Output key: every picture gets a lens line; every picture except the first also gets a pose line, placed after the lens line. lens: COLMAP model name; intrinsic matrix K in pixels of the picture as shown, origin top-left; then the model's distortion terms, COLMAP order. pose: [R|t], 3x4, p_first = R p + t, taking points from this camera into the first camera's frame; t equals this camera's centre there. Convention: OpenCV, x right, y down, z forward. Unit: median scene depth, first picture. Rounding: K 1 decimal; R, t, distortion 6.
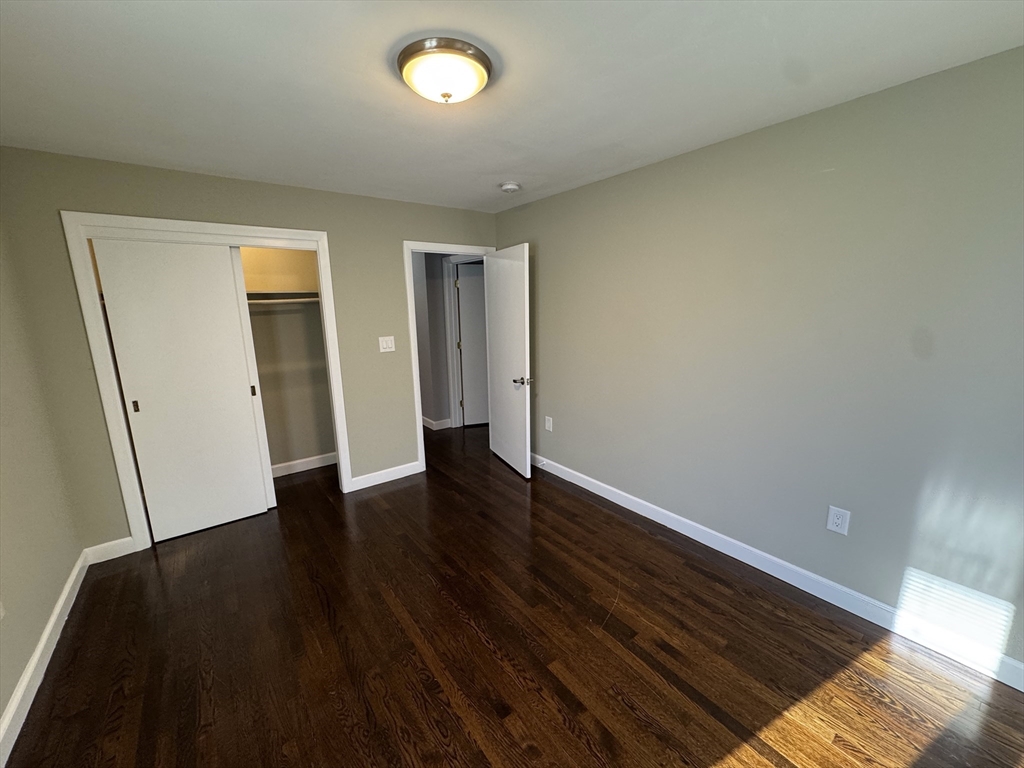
lens RADIAL K [[407.9, 0, 505.6], [0, 407.9, 383.9], [0, 0, 1]] dist [-0.005802, 0.001730]
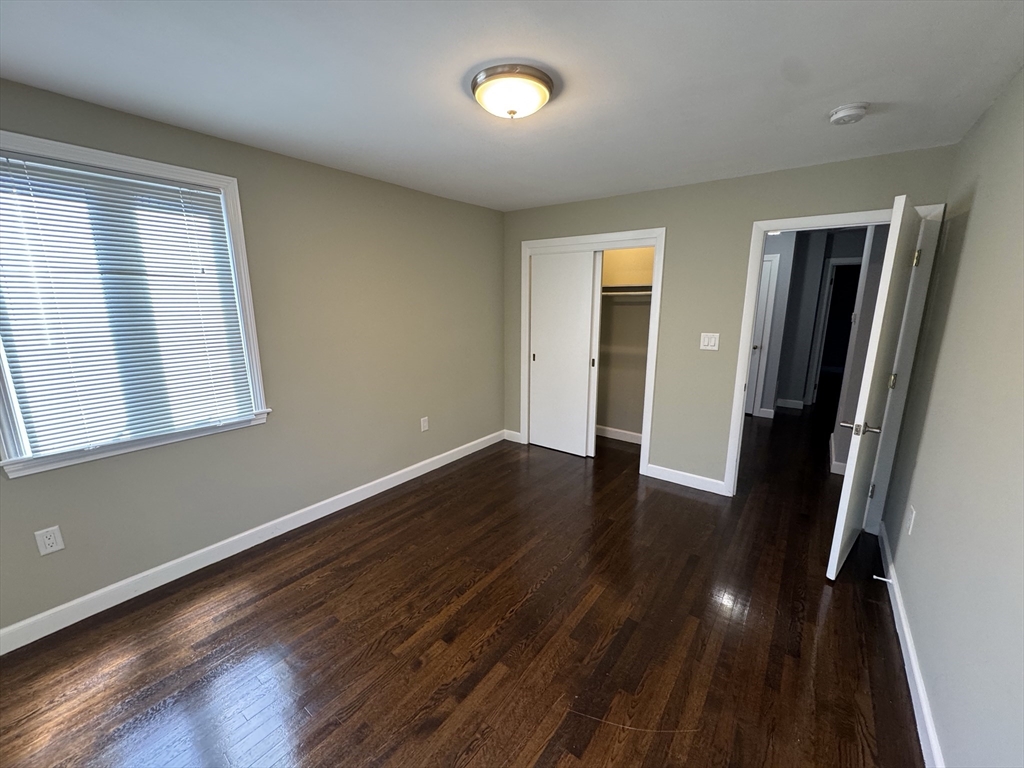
lens RADIAL K [[407.9, 0, 515.1], [0, 407.9, 383.7], [0, 0, 1]] dist [-0.005802, 0.001730]
pose [[0.281890, 0.211706, -0.935798, 0.713328], [-0.195139, 0.967616, 0.160123, -0.104624], [0.939393, 0.137474, 0.314073, 0.498339]]
